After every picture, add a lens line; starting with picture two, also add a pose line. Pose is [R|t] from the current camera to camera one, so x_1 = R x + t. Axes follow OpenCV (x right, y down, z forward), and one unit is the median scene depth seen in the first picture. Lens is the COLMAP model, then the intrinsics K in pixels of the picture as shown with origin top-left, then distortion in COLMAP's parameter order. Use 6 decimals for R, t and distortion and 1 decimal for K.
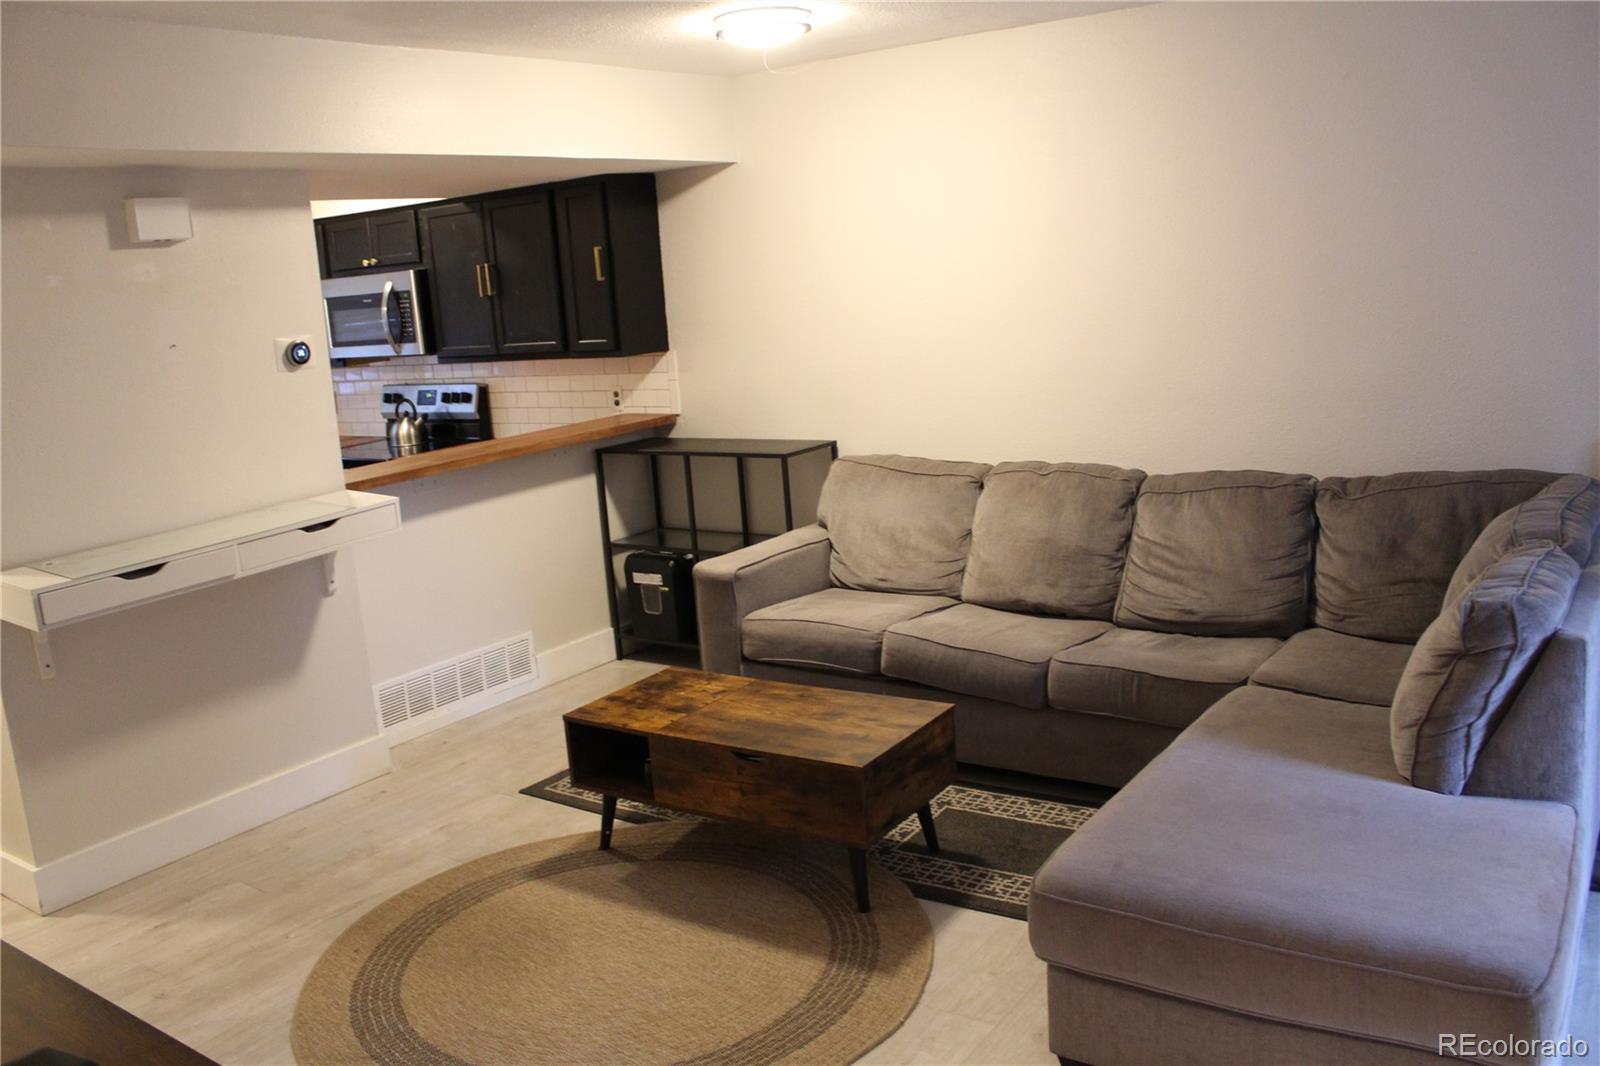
lens RADIAL K [[1322.6, 0, 798.5], [0, 1322.6, 517.3], [0, 0, 1]] dist [-0.153583, 0.122988]
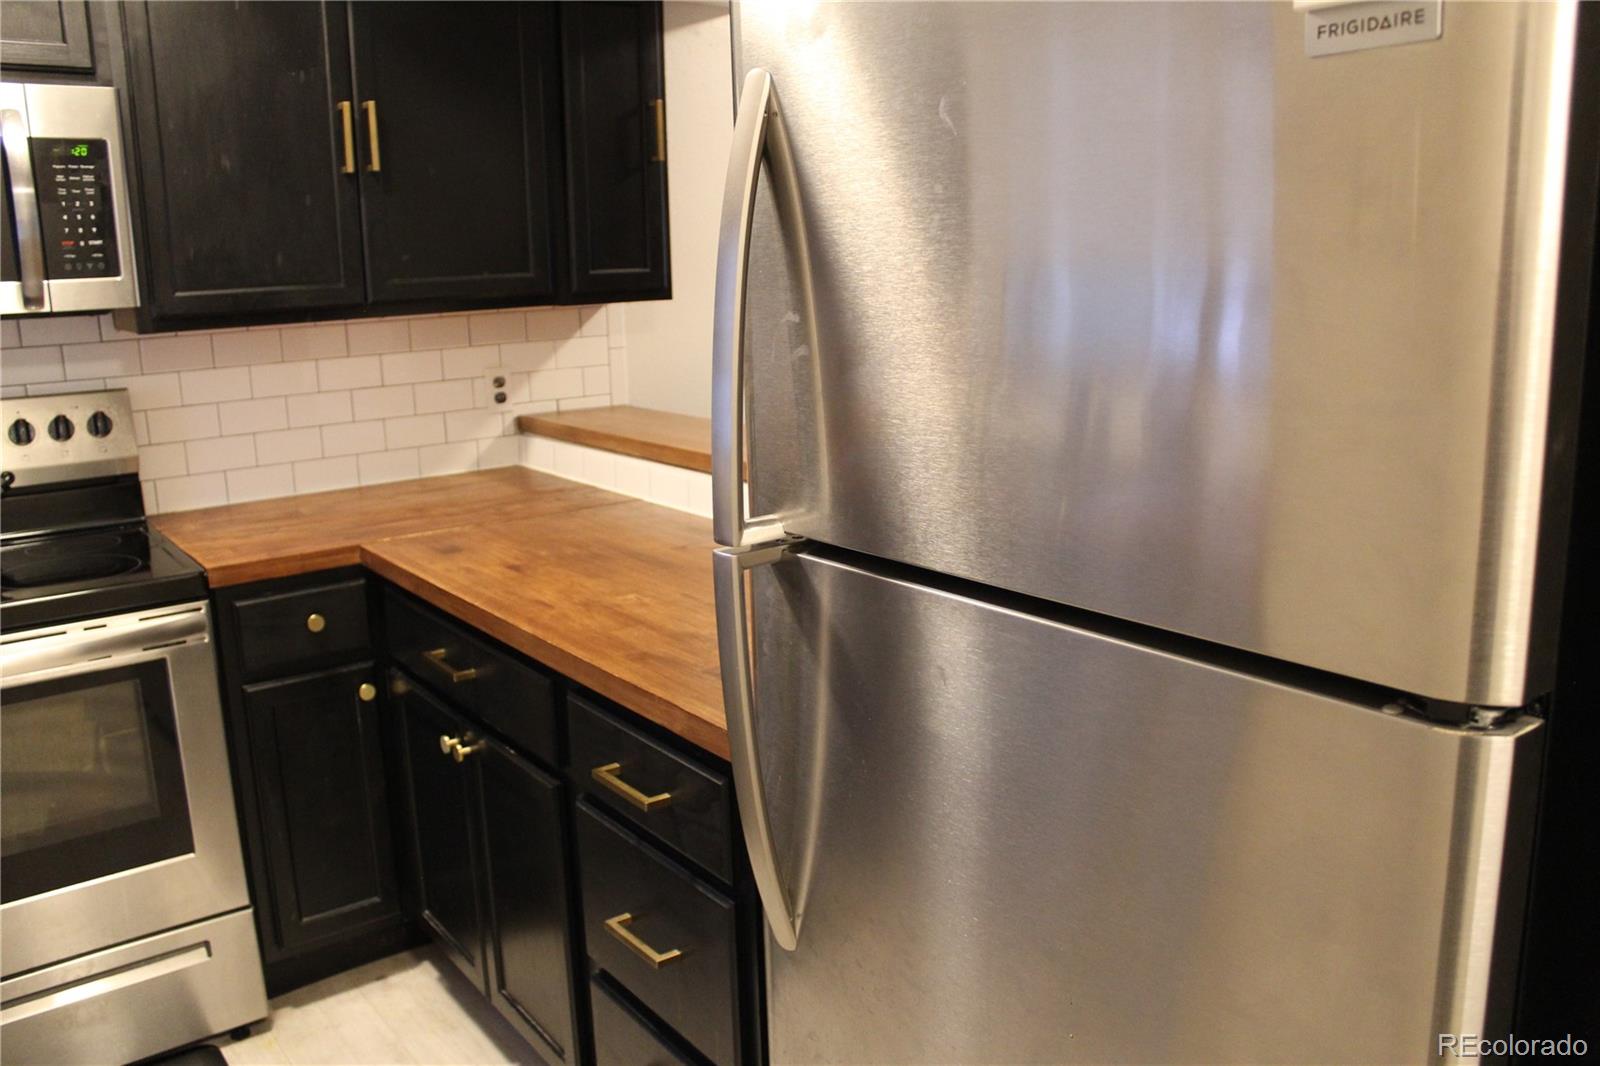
lens RADIAL K [[1322.6, 0, 798.5], [0, 1322.6, 517.3], [0, 0, 1]] dist [-0.153583, 0.122988]
pose [[0.308295, -0.134147, 0.941785, -0.593486], [0.170687, 0.981741, 0.083964, -0.060630], [-0.935853, 0.134865, 0.325563, 0.689540]]
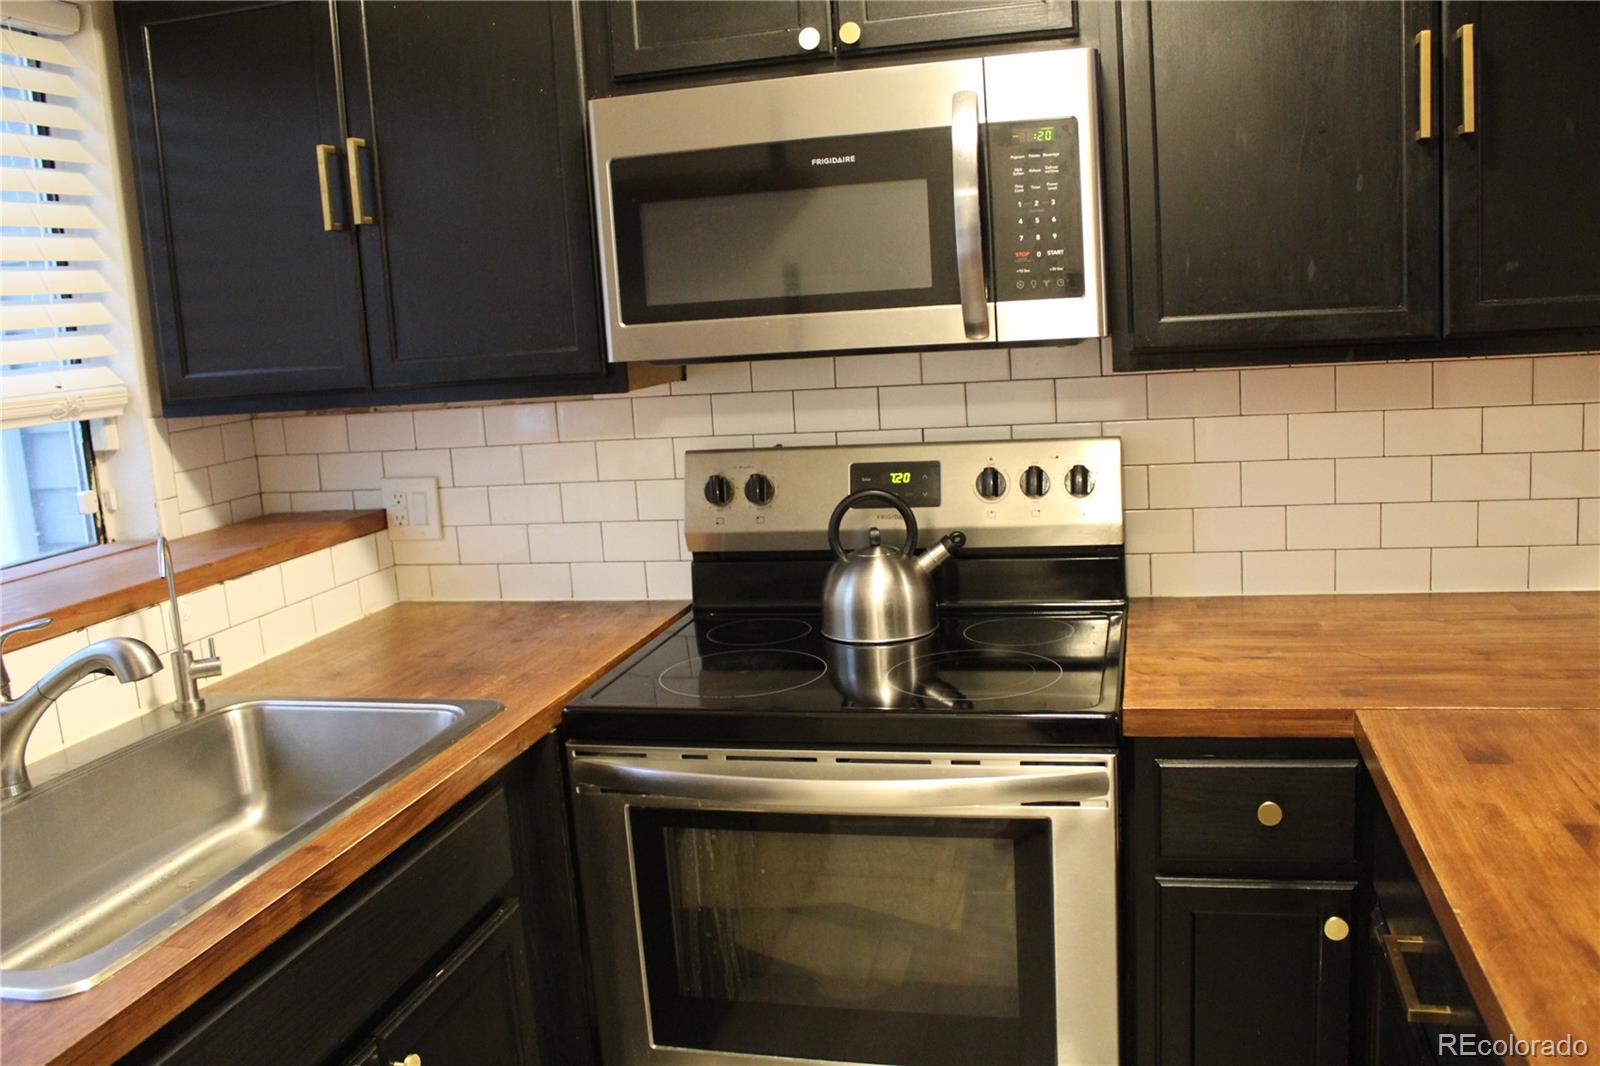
lens RADIAL K [[1322.6, 0, 798.5], [0, 1322.6, 517.3], [0, 0, 1]] dist [-0.153583, 0.122988]
pose [[0.935797, -0.046708, 0.349431, -0.454241], [0.062201, 0.997510, -0.033243, -0.078303], [-0.347008, 0.052843, 0.936372, 0.741747]]
